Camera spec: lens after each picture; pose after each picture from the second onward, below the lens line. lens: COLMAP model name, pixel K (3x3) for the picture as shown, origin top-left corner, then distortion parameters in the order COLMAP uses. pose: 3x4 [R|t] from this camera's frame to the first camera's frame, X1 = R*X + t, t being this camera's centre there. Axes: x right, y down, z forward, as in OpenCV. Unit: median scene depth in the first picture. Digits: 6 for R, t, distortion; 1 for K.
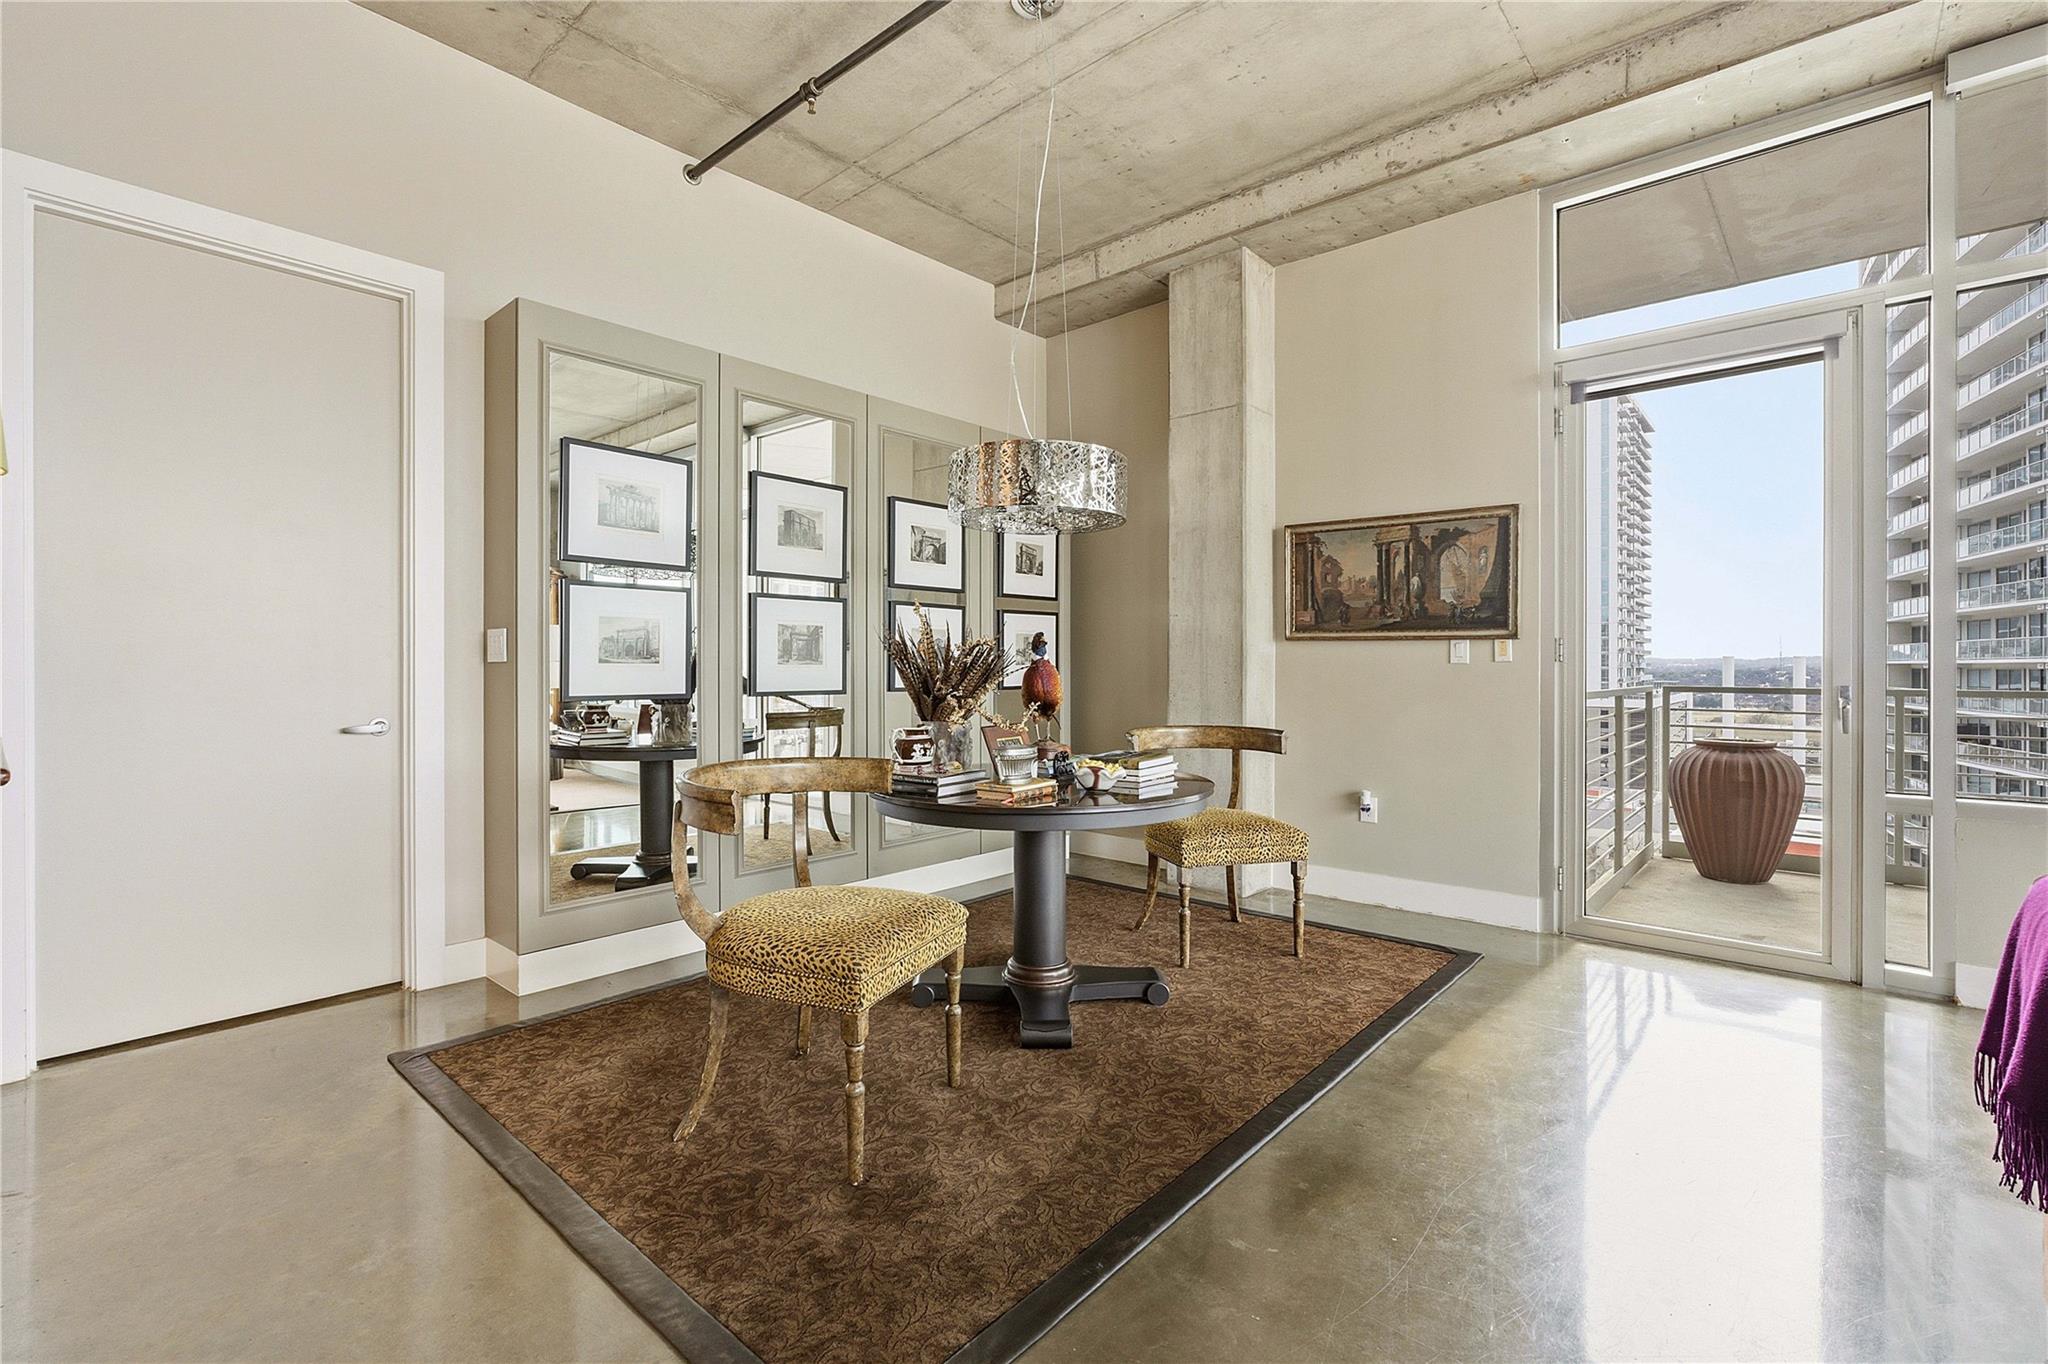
lens RADIAL K [[908.9, 0, 1024.0], [0, 908.9, 682.0], [0, 0, 1]] dist [0.000580, -0.000059]
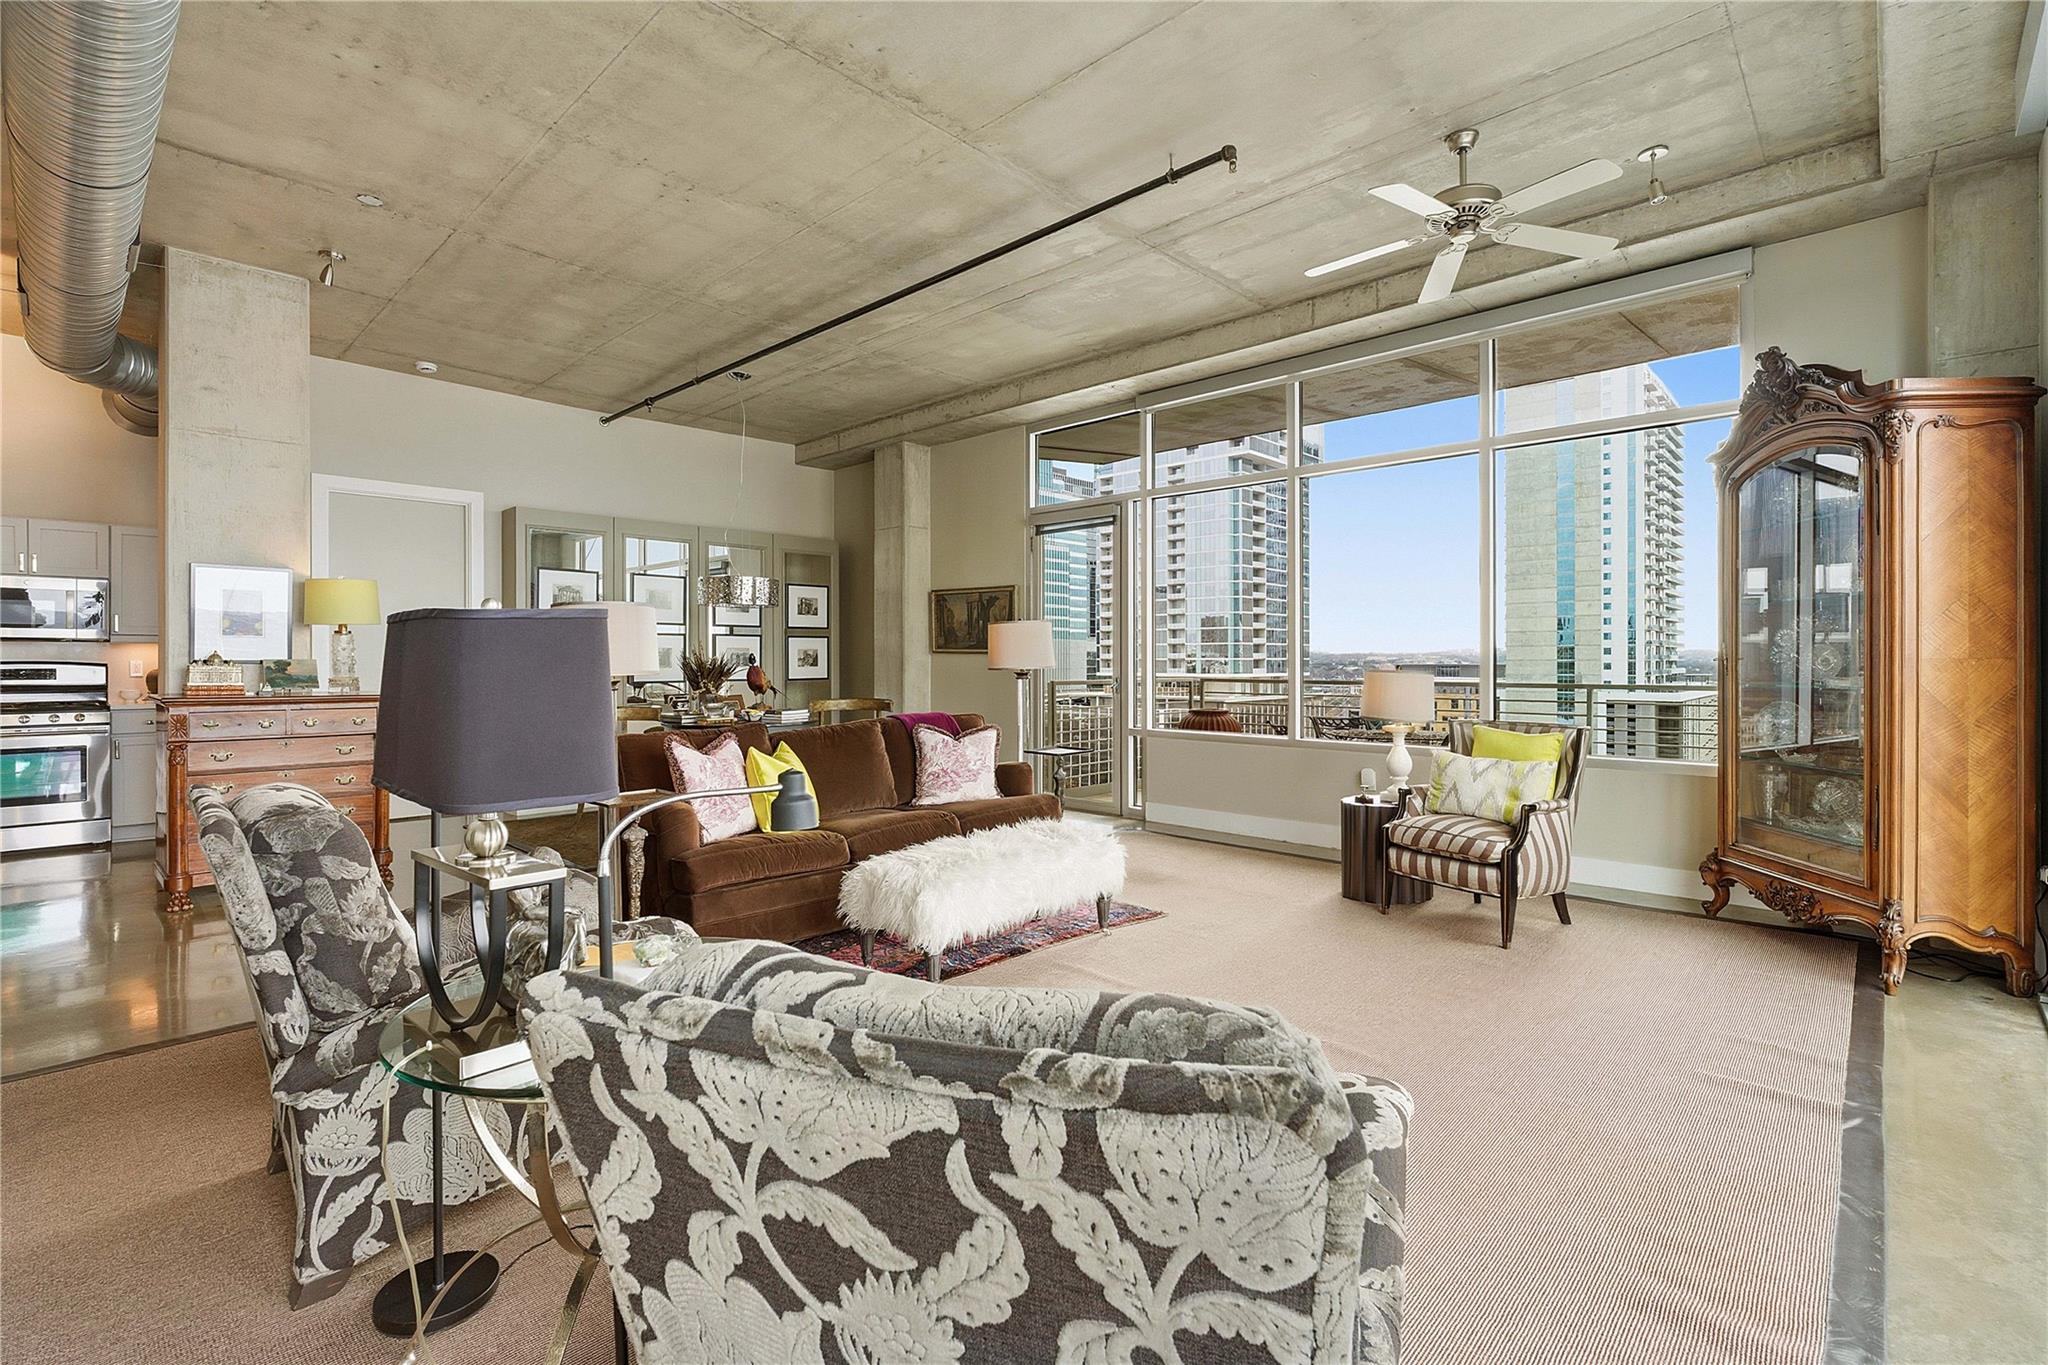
lens RADIAL K [[927.7, 0, 1012.1], [0, 927.7, 664.1], [0, 0, 1]] dist [0.000813, 0.000208]
pose [[0.998573, -0.000958, -0.053403, 0.522657], [0.000309, 0.999926, -0.012170, -0.002127], [0.053411, 0.012136, 0.998499, -0.804584]]
